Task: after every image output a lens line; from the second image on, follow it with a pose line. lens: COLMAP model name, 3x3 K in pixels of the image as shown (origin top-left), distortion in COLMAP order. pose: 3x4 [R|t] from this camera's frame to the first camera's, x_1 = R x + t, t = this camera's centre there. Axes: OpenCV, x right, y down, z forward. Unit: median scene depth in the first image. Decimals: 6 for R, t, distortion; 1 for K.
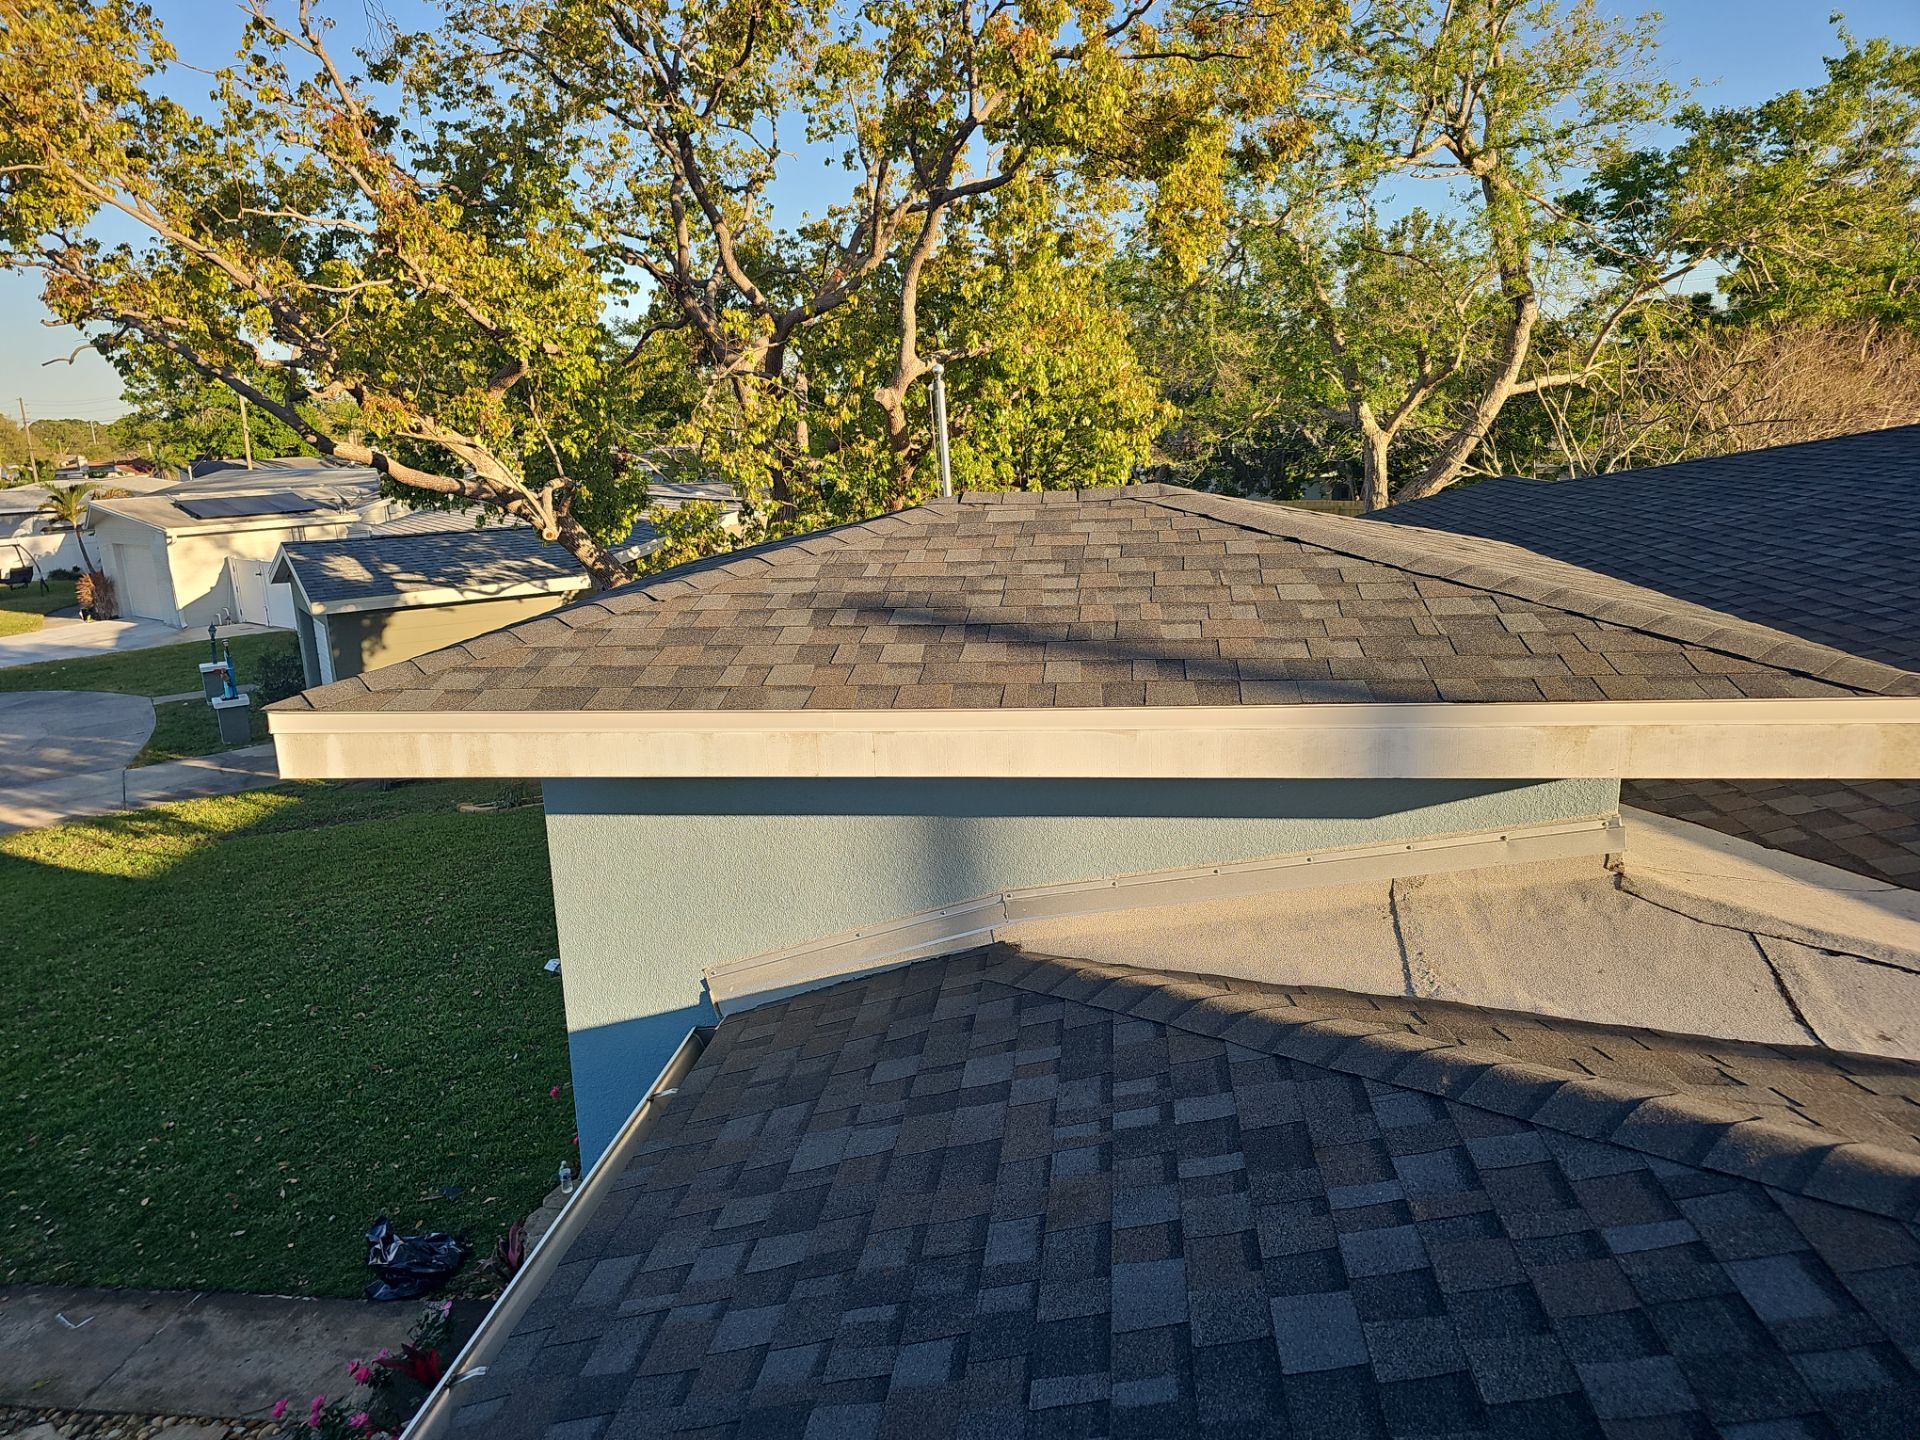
lens RADIAL K [[1229.8, 0, 921.3], [0, 1229.8, 788.8], [0, 0, 1]] dist [0.054405, -0.039413]
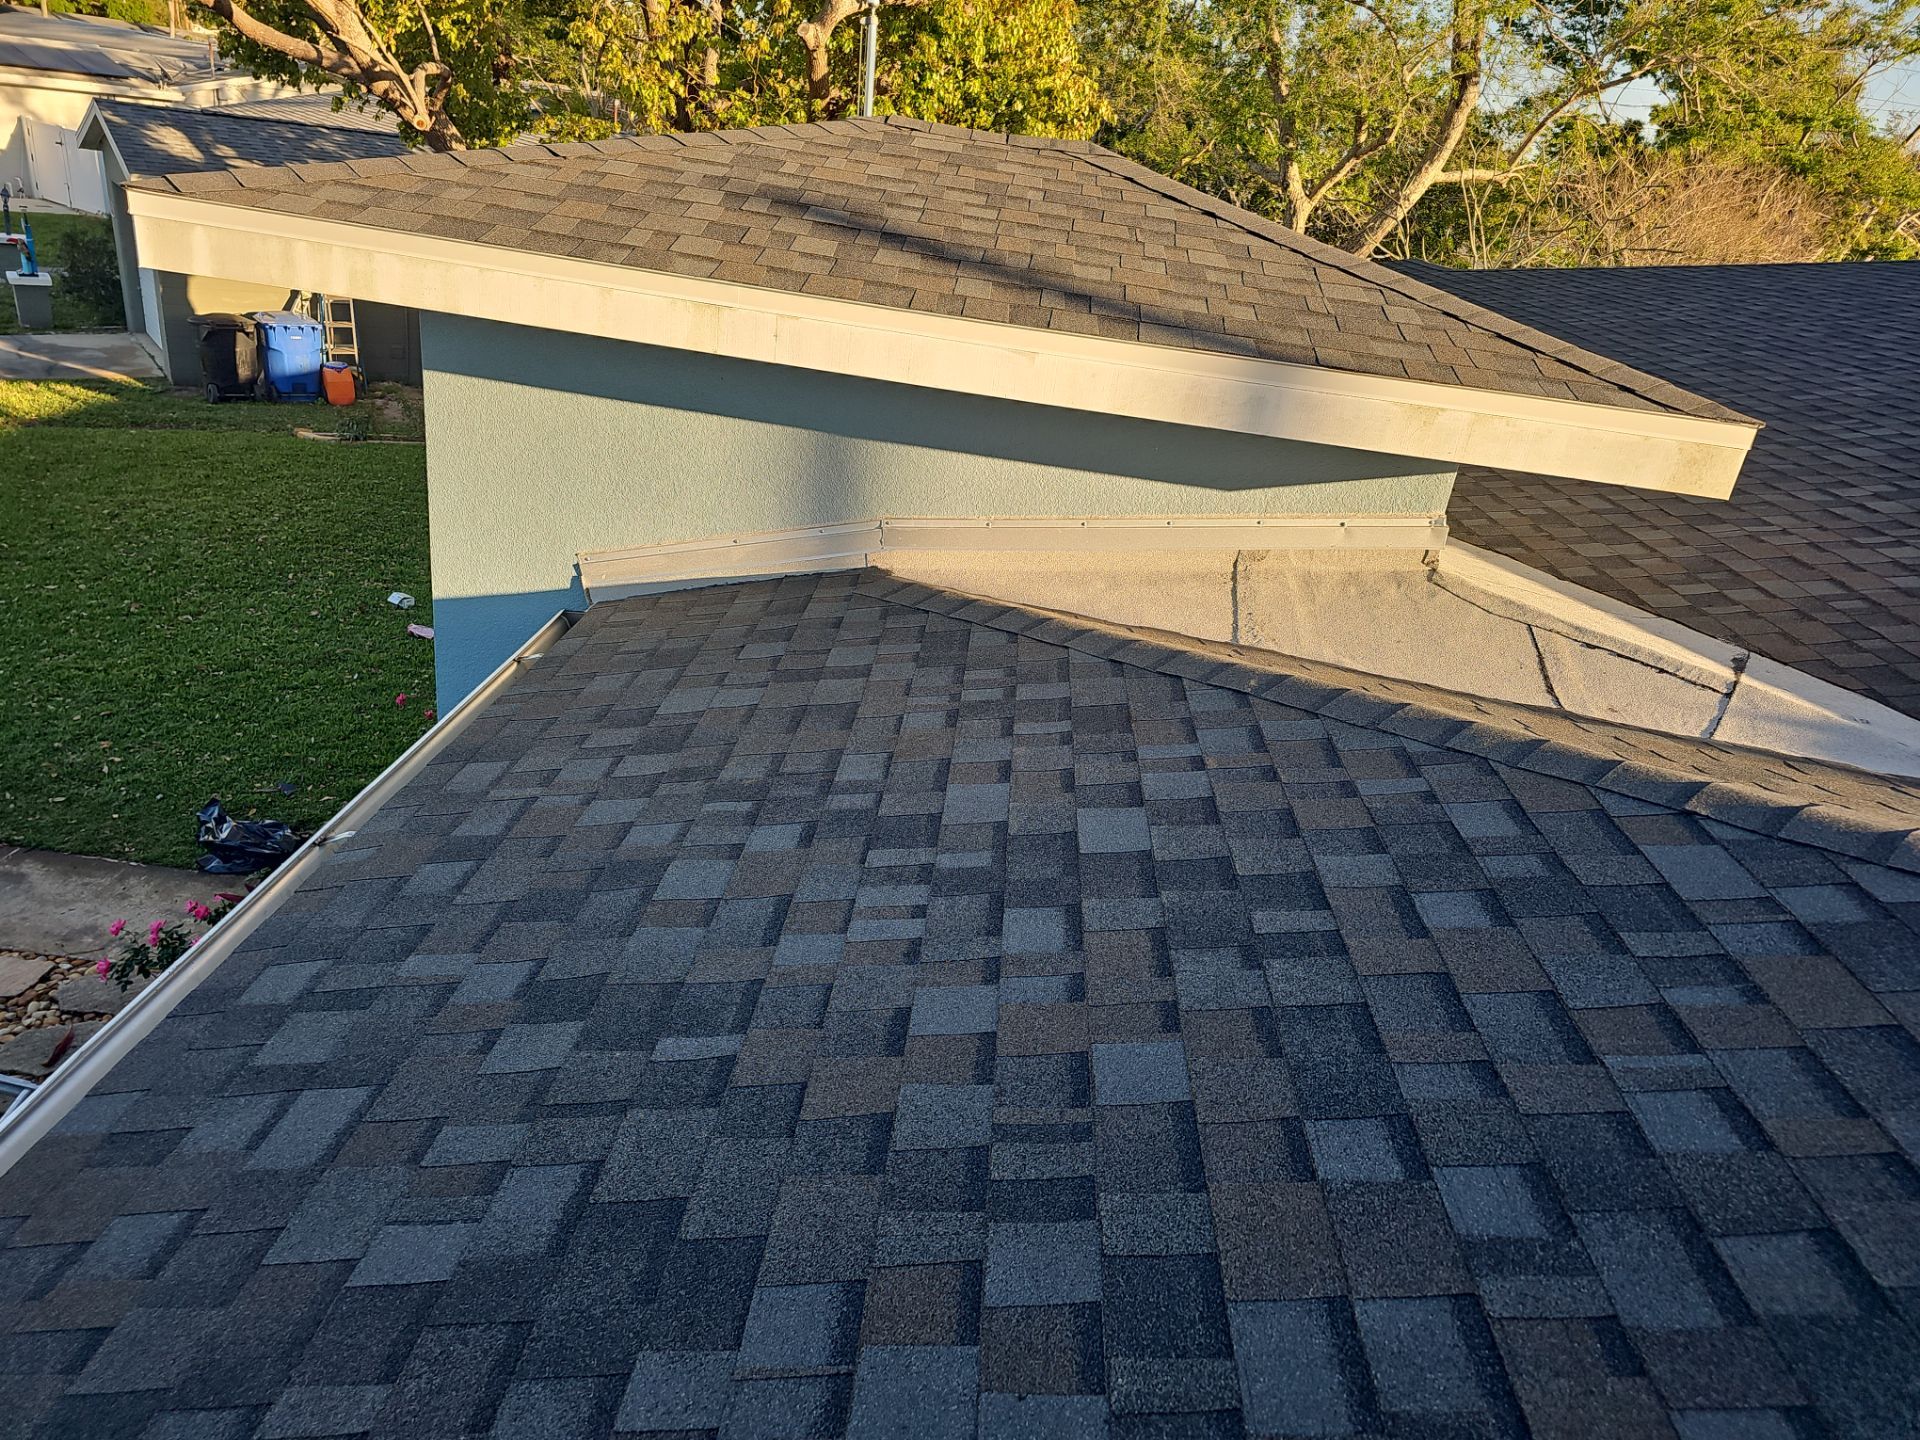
lens RADIAL K [[1229.8, 0, 921.3], [0, 1229.8, 788.8], [0, 0, 1]] dist [0.054405, -0.039413]
pose [[0.983713, 0.119219, 0.134521, -0.013298], [-0.143041, 0.972423, 0.184210, 0.110208], [-0.108850, -0.200452, 0.973638, -0.061650]]
